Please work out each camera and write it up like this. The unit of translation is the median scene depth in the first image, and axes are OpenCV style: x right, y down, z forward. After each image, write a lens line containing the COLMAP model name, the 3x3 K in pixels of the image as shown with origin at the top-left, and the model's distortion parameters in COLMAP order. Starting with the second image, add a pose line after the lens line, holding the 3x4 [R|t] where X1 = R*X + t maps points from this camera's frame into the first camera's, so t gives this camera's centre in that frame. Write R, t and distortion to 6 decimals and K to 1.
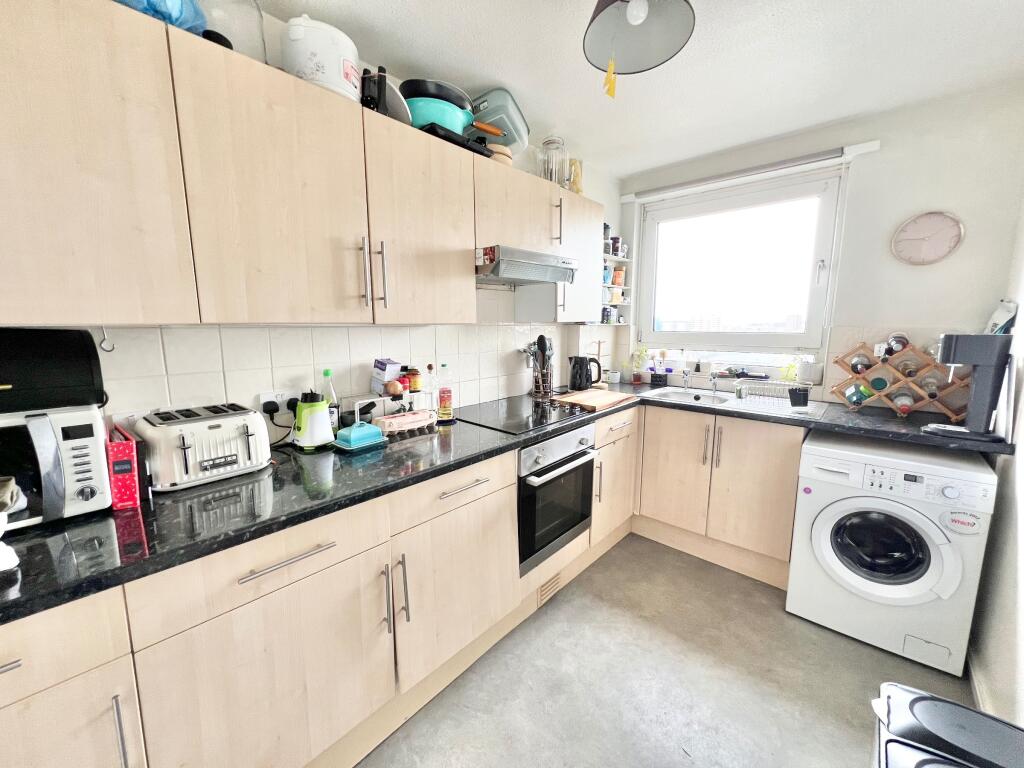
lens RADIAL K [[409.6, 0, 507.9], [0, 409.6, 384.2], [0, 0, 1]] dist [0.000896, -0.000026]
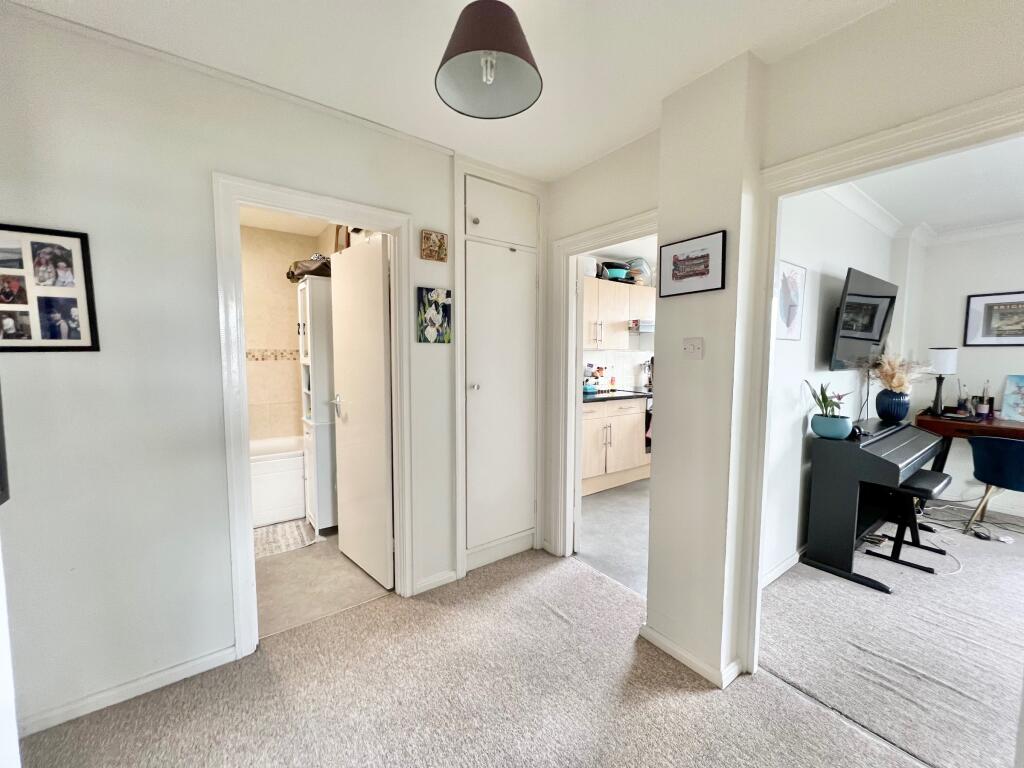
lens RADIAL K [[409.6, 0, 511.1], [0, 409.6, 384.6], [0, 0, 1]] dist [0.000896, -0.000026]
pose [[0.978251, 0.016641, -0.206756, -0.265308], [-0.033788, 0.996248, -0.079682, 0.297497], [0.204654, 0.084935, 0.975142, -1.616142]]
